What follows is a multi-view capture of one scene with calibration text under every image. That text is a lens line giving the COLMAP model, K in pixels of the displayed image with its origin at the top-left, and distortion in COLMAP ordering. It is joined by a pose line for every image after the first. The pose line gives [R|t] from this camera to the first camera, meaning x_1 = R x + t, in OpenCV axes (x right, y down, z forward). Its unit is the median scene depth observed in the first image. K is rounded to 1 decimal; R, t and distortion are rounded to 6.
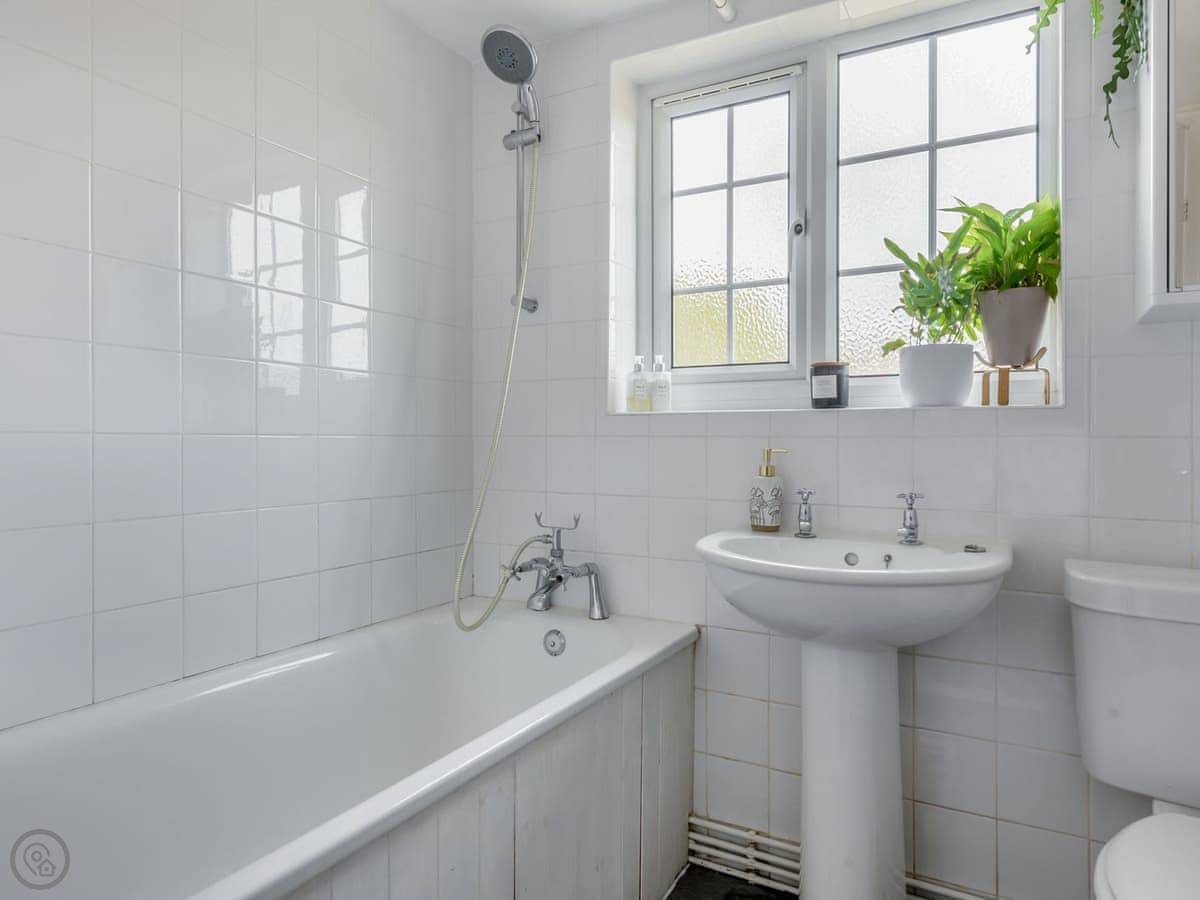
lens RADIAL K [[700.4, 0, 604.7], [0, 700.4, 447.5], [0, 0, 1]] dist [0.003680, 0.000112]
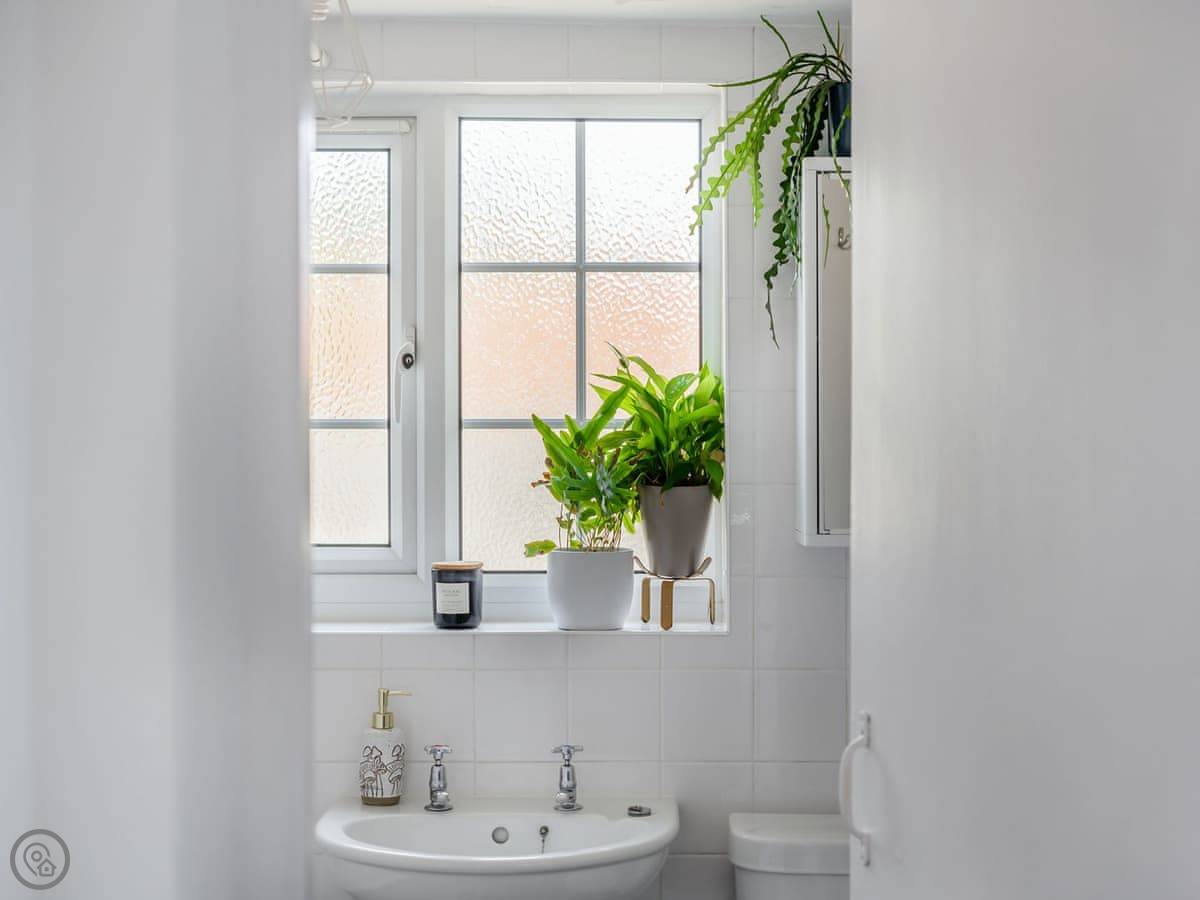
lens RADIAL K [[1961.9, 0, 599.2], [0, 1961.9, 483.2], [0, 0, 1]] dist [-0.017912, -0.018030]
pose [[0.876060, -0.015645, 0.481948, -0.581835], [0.005065, 0.999717, 0.023246, -0.275751], [-0.482175, -0.017924, 0.875892, -0.932630]]
